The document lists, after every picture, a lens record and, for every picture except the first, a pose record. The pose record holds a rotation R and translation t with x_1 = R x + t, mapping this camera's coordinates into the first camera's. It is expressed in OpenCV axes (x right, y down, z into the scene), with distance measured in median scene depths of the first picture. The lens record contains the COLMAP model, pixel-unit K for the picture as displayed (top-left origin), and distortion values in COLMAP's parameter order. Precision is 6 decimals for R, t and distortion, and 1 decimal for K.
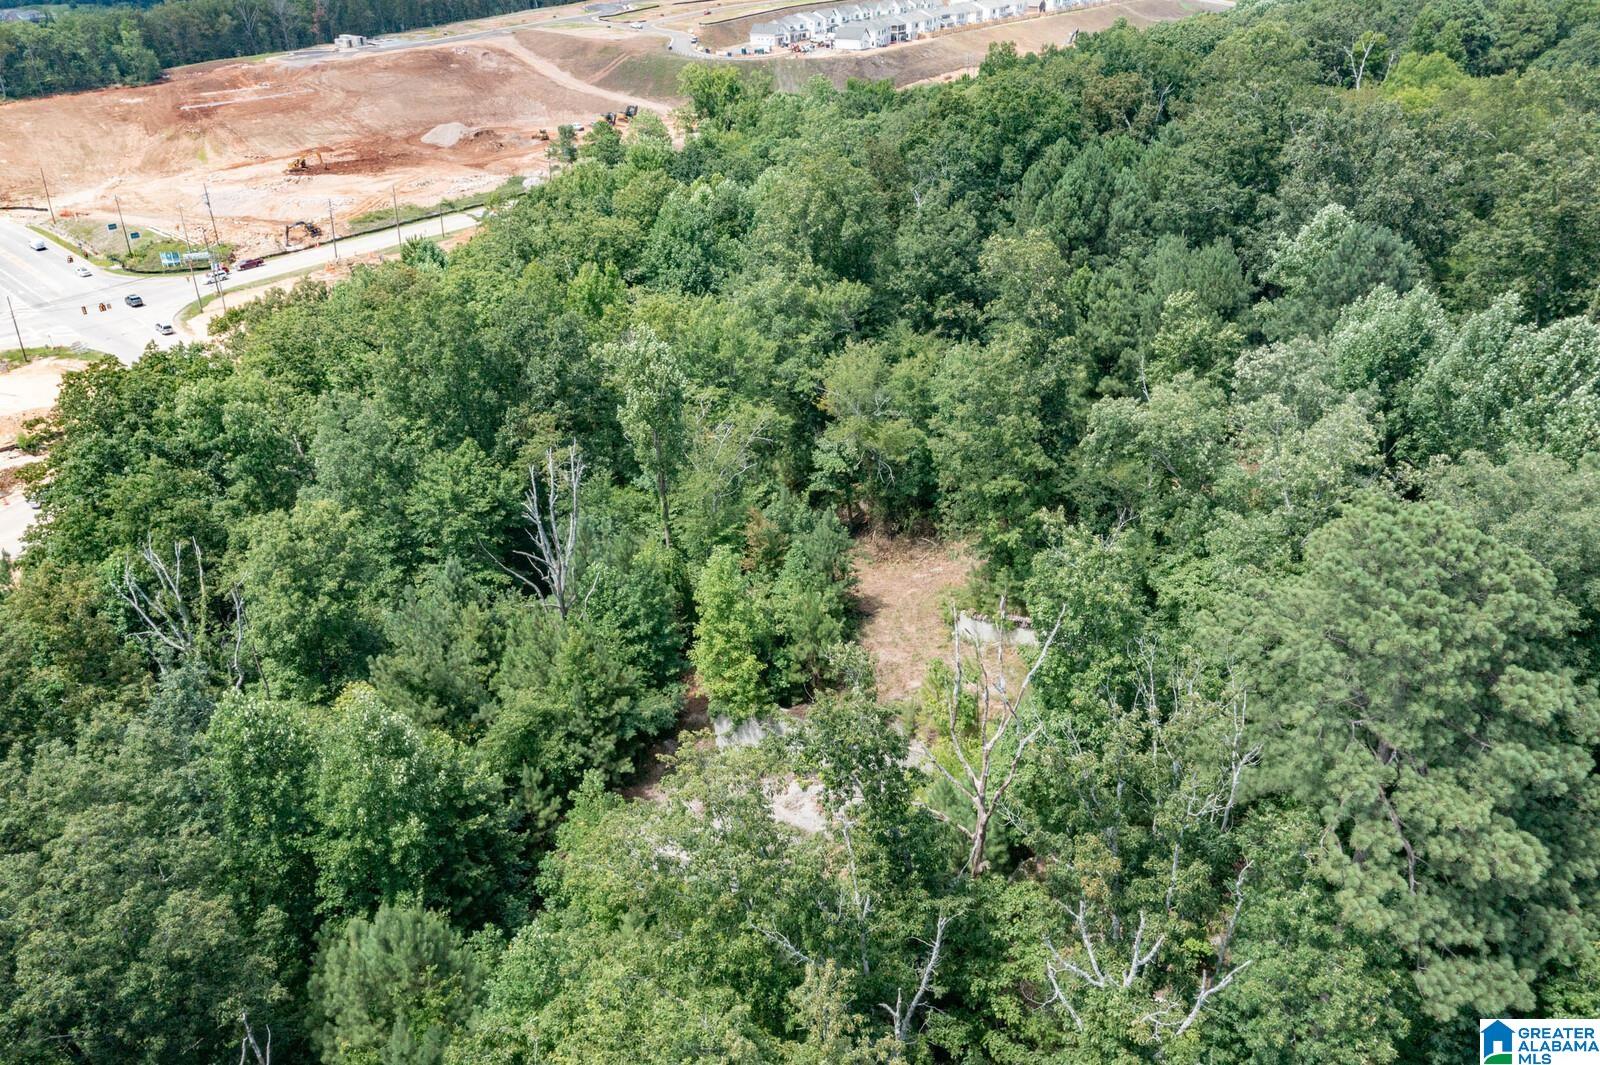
lens RADIAL K [[1282.0, 0, 799.8], [0, 1282.0, 526.2], [0, 0, 1]] dist [0.005535, 0.004319]
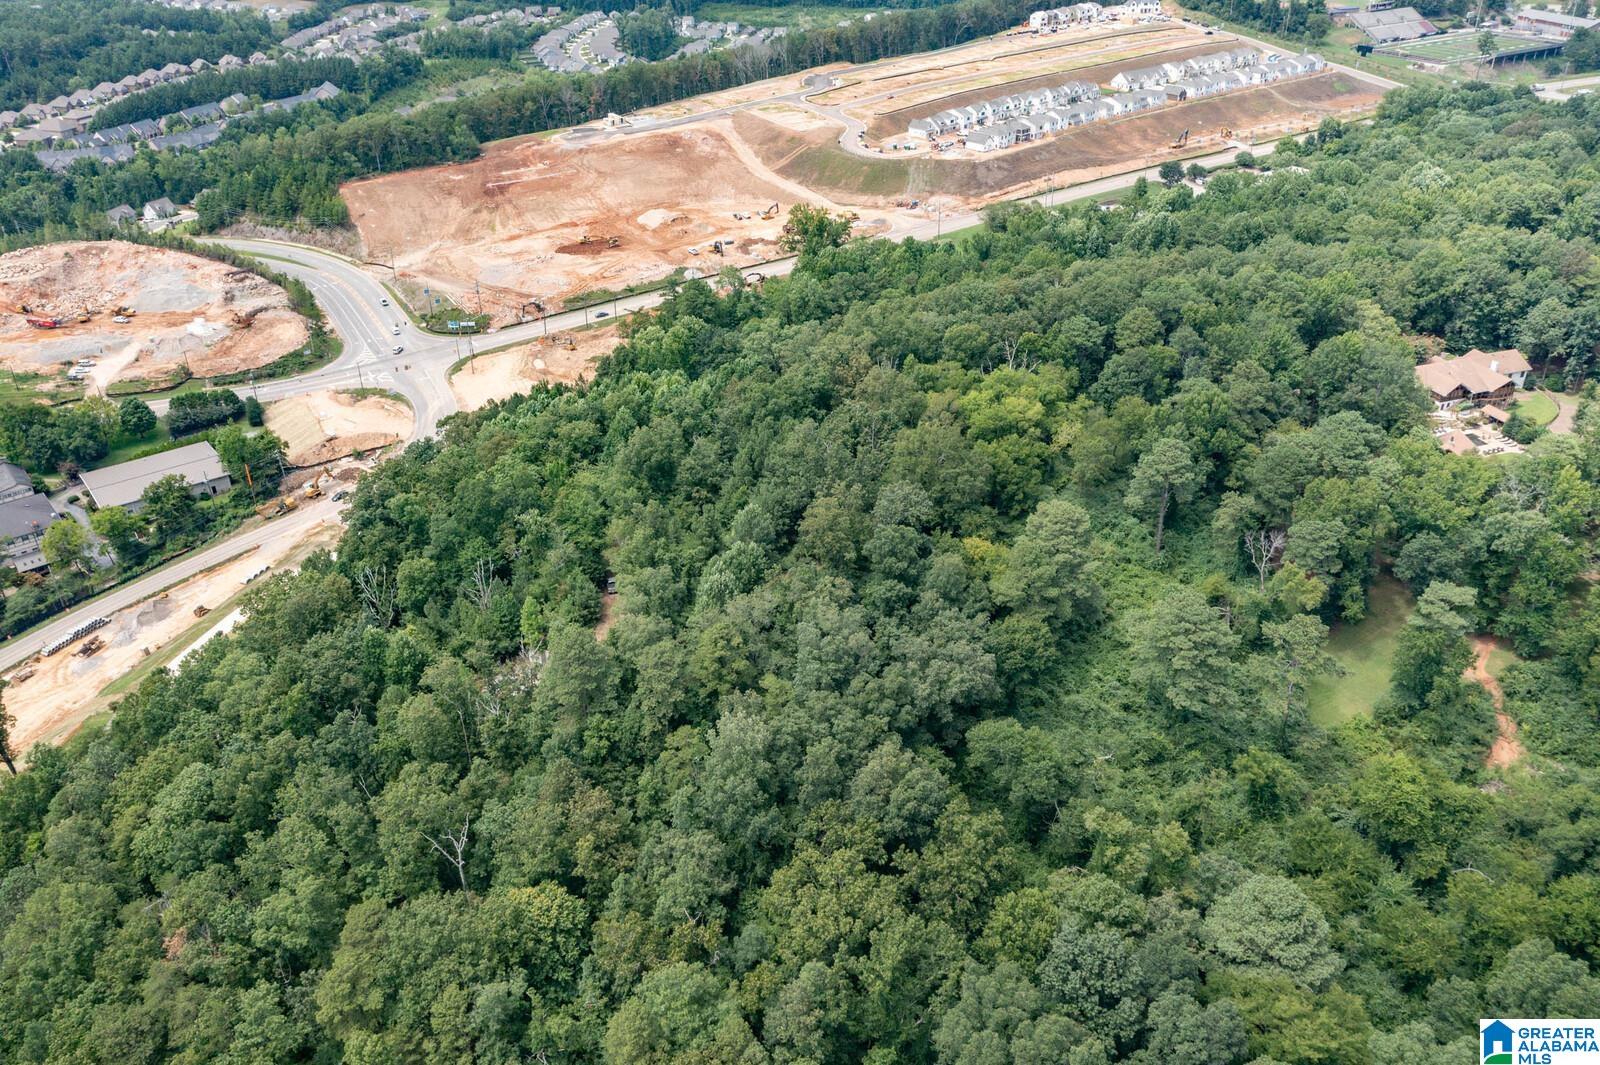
lens RADIAL K [[1282.0, 0, 799.8], [0, 1282.0, 526.2], [0, 0, 1]] dist [0.005535, 0.004319]
pose [[0.966701, 0.125151, -0.223220, 1.006509], [-0.111753, 0.991144, 0.071726, -0.362724], [0.230220, -0.044392, 0.972126, -1.501316]]
